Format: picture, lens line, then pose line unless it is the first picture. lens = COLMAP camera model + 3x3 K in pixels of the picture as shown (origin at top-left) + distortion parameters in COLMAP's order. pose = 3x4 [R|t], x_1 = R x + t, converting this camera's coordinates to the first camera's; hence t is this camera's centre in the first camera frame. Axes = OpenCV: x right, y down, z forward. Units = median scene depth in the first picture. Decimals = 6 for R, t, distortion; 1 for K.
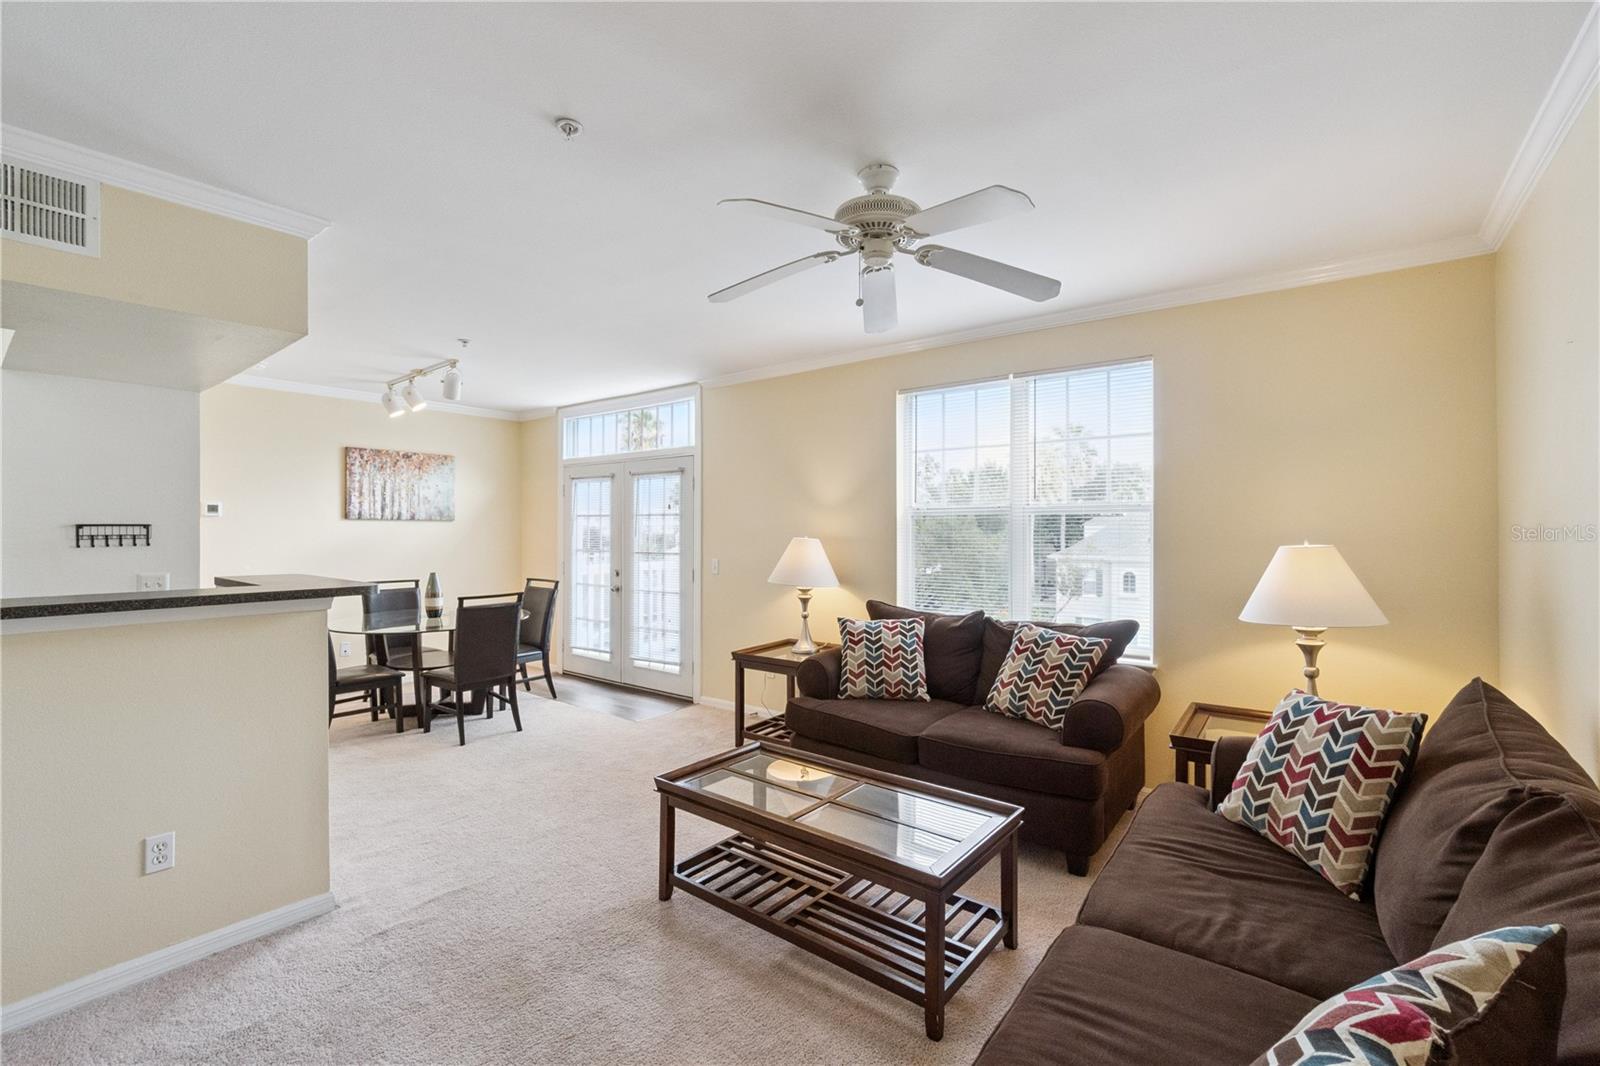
lens RADIAL K [[682.9, 0, 800.0], [0, 682.9, 533.0], [0, 0, 1]] dist [0.000692, -0.000025]
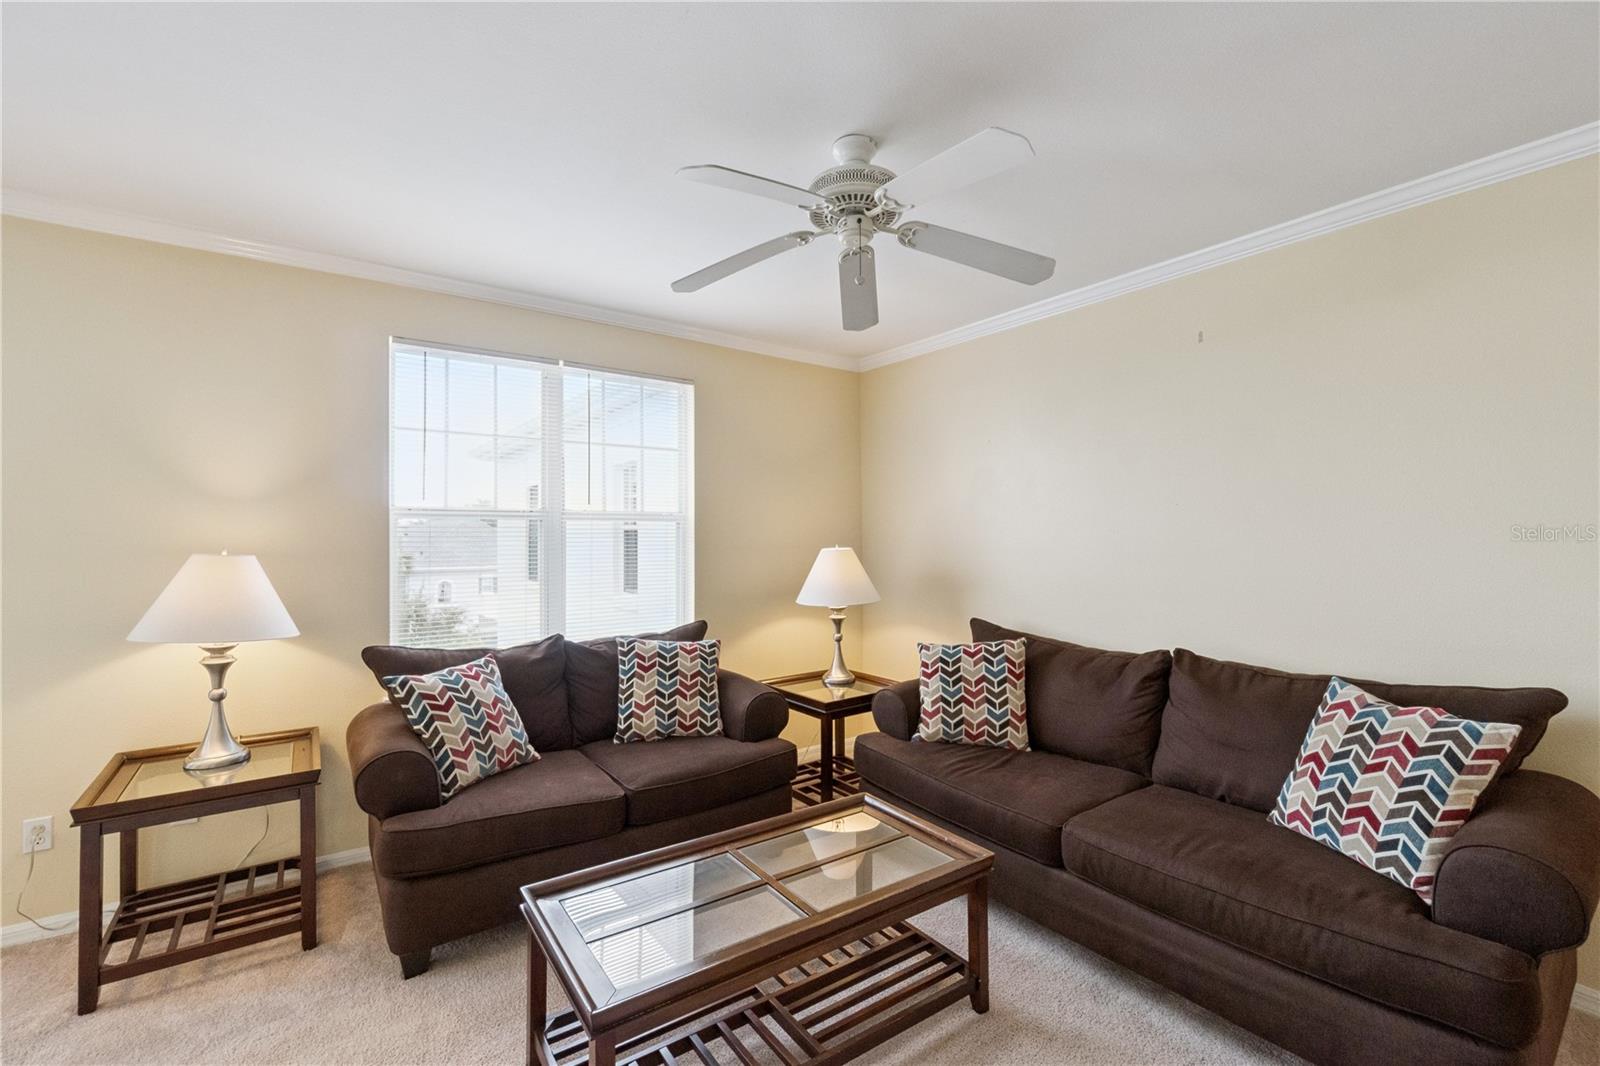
lens RADIAL K [[682.9, 0, 800.0], [0, 682.9, 533.0], [0, 0, 1]] dist [0.000692, -0.000025]
pose [[0.289968, 0.006551, 0.957014, -0.411534], [0.007336, 0.999932, -0.009068, -0.000923], [-0.957008, 0.009650, 0.289900, 0.428271]]
